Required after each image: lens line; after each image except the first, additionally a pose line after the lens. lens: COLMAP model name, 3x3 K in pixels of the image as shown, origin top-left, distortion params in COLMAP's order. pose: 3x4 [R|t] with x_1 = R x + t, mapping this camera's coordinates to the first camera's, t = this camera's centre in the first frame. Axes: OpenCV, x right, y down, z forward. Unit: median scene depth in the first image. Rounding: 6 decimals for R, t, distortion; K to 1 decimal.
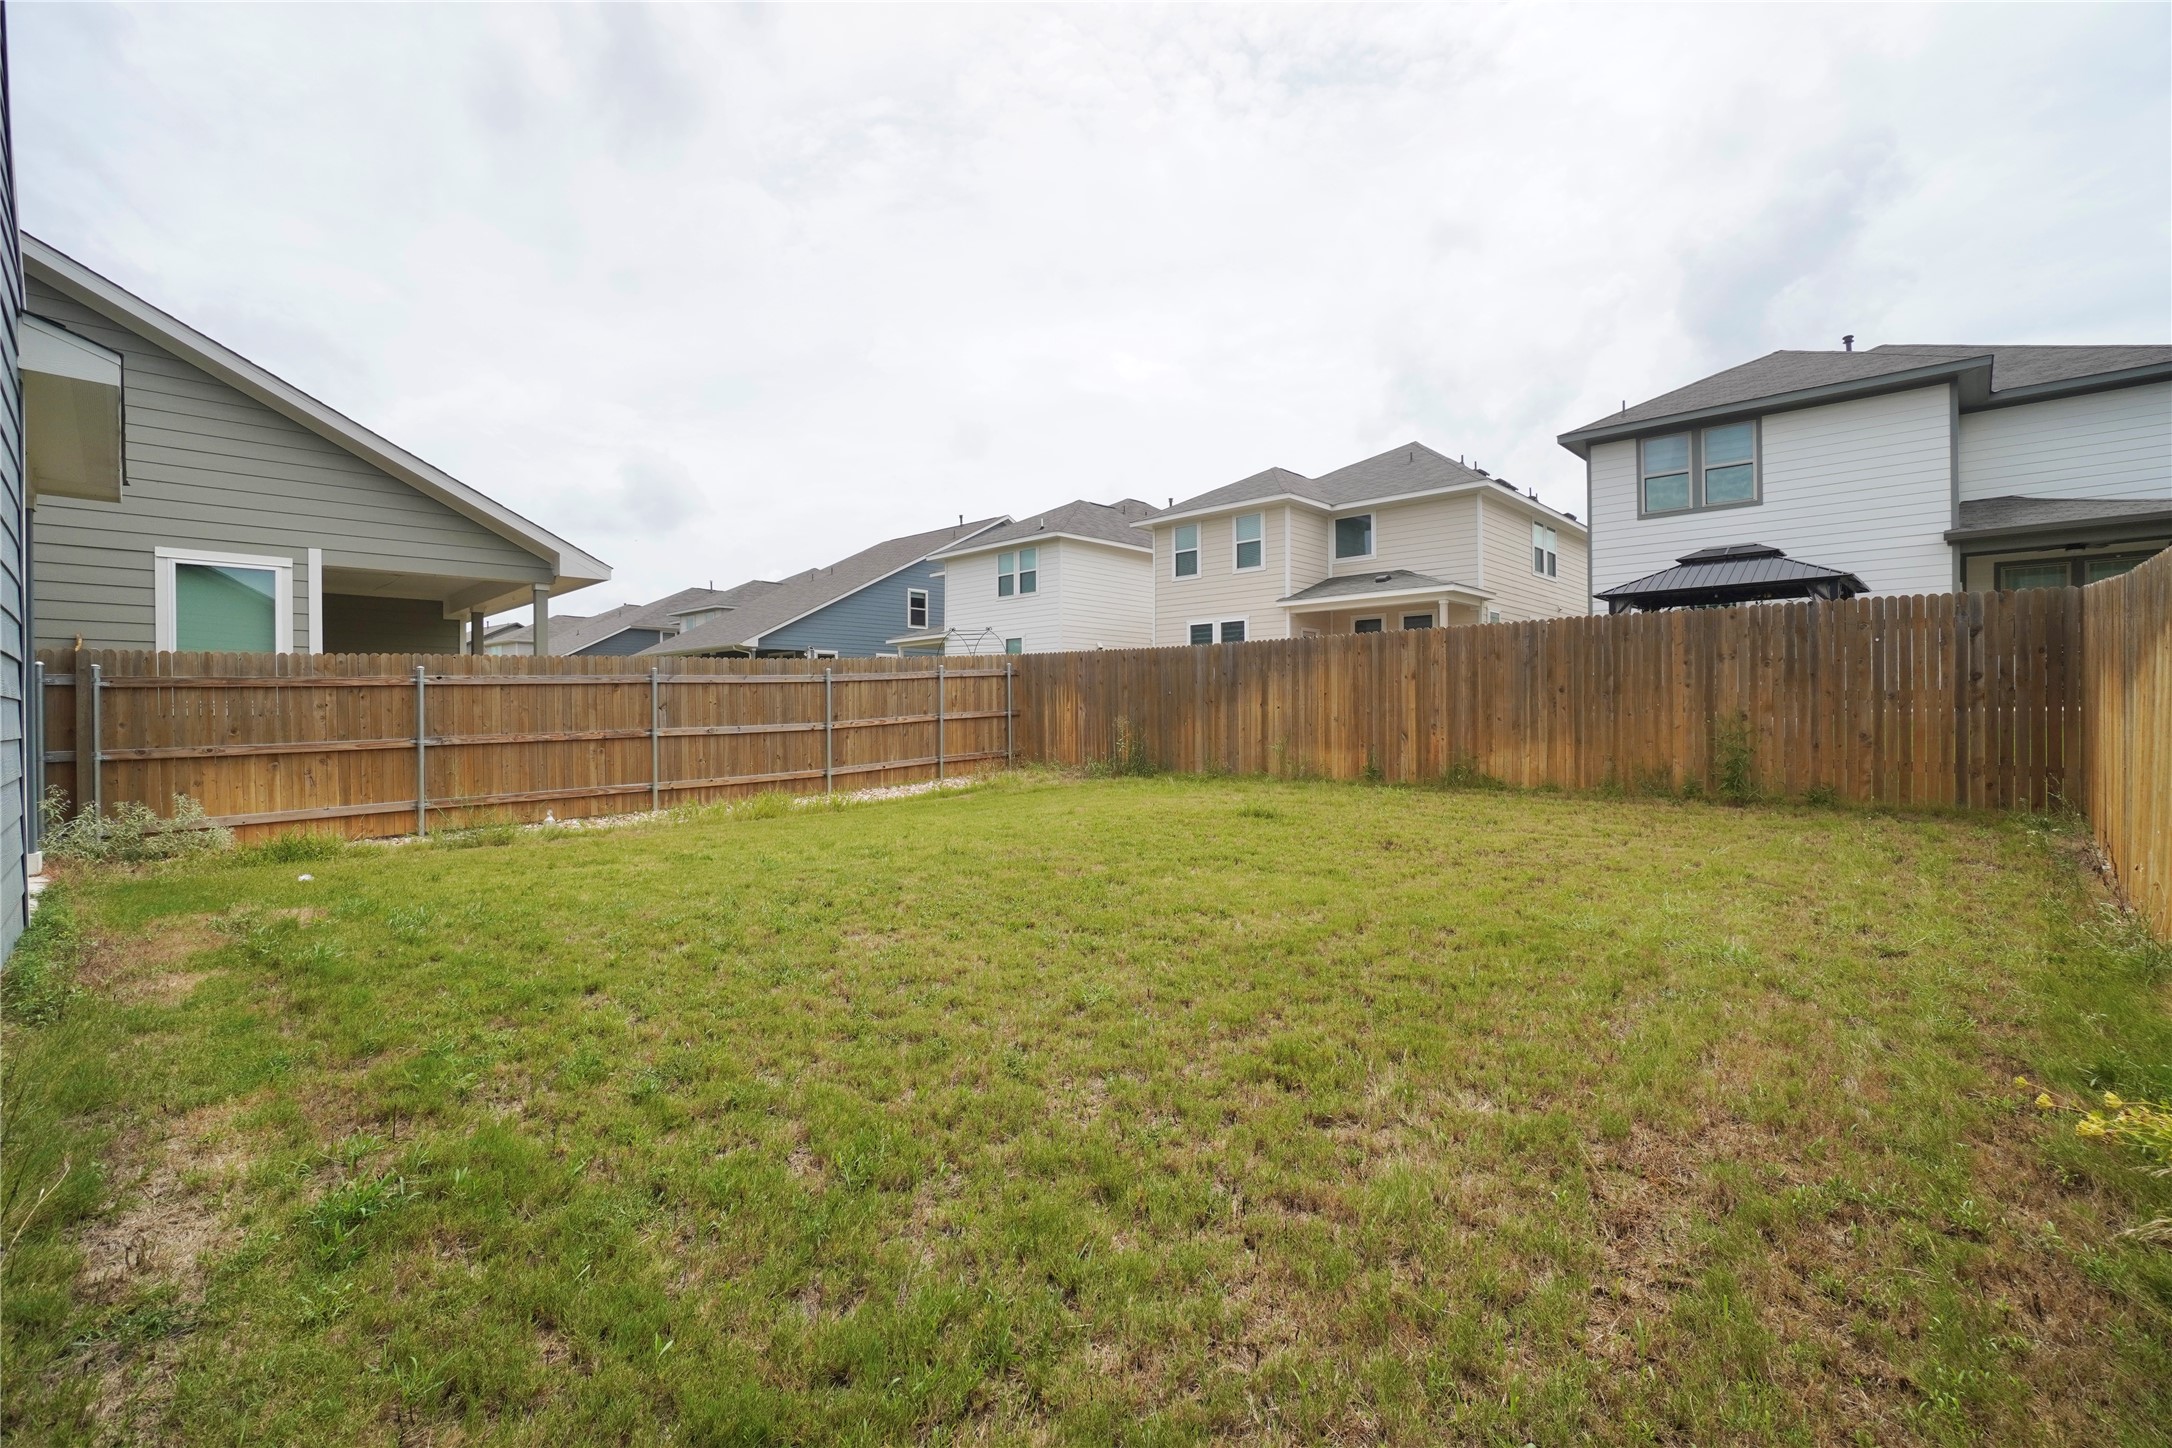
lens RADIAL K [[946.8, 0, 1089.0], [0, 946.8, 723.6], [0, 0, 1]] dist [-0.061127, 0.024042]
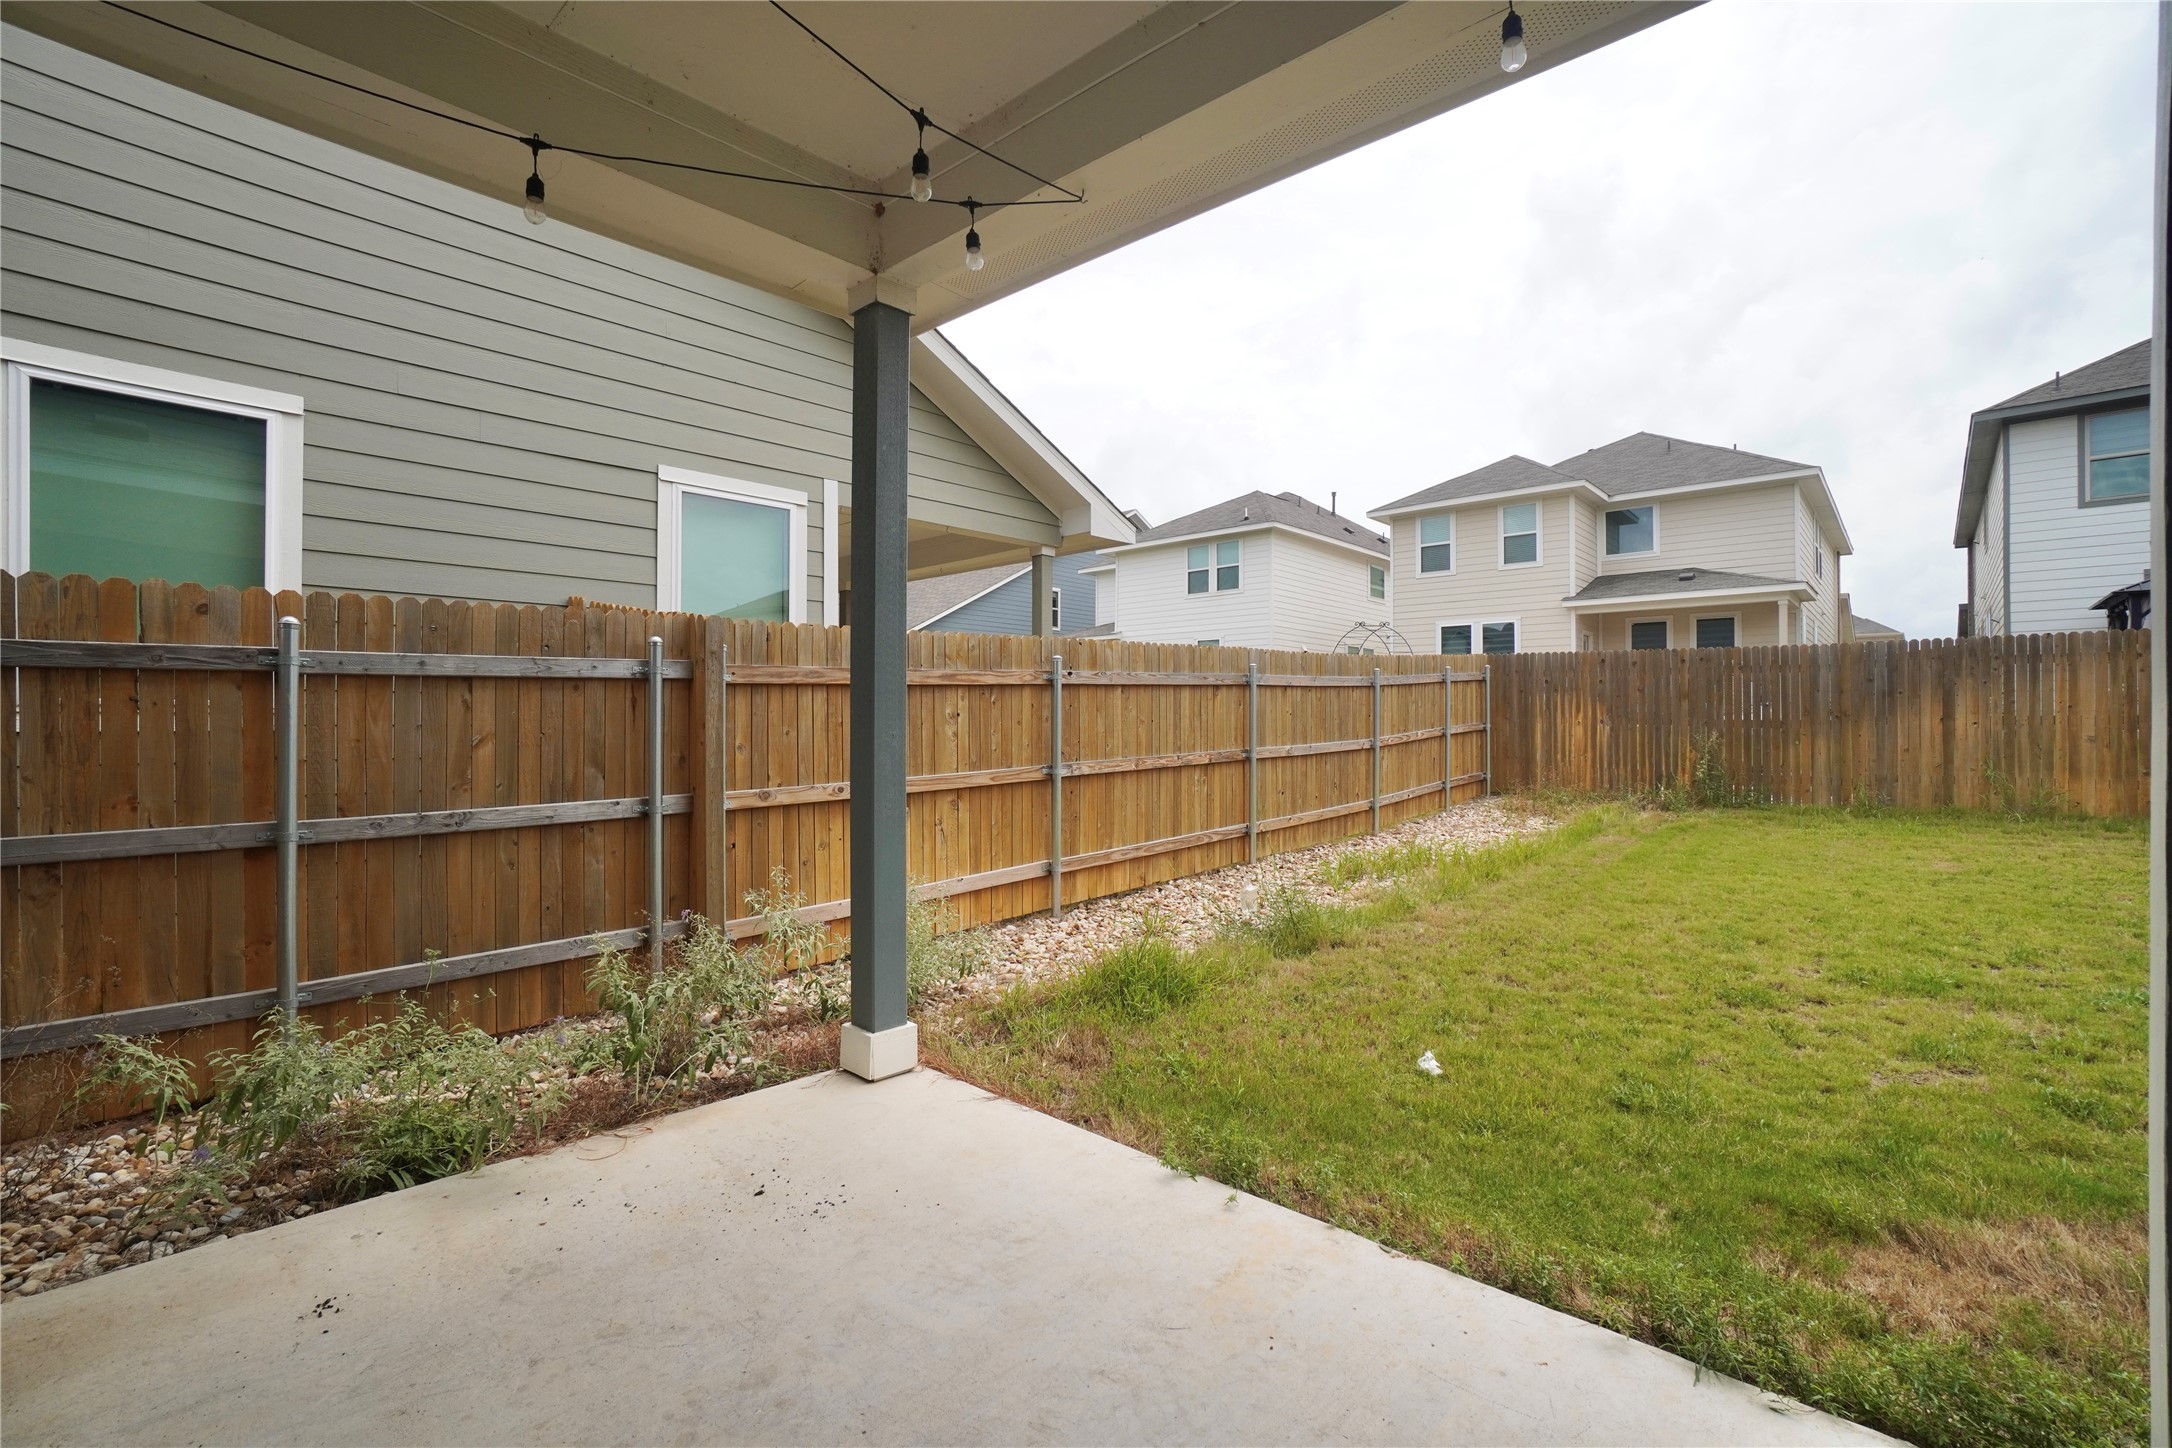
lens RADIAL K [[946.8, 0, 1089.0], [0, 946.8, 723.6], [0, 0, 1]] dist [-0.061127, 0.024042]
pose [[0.999532, 0.005488, 0.030109, -0.367105], [-0.005257, 0.999956, -0.007739, -0.004564], [-0.030150, 0.007577, 0.999517, 0.167902]]
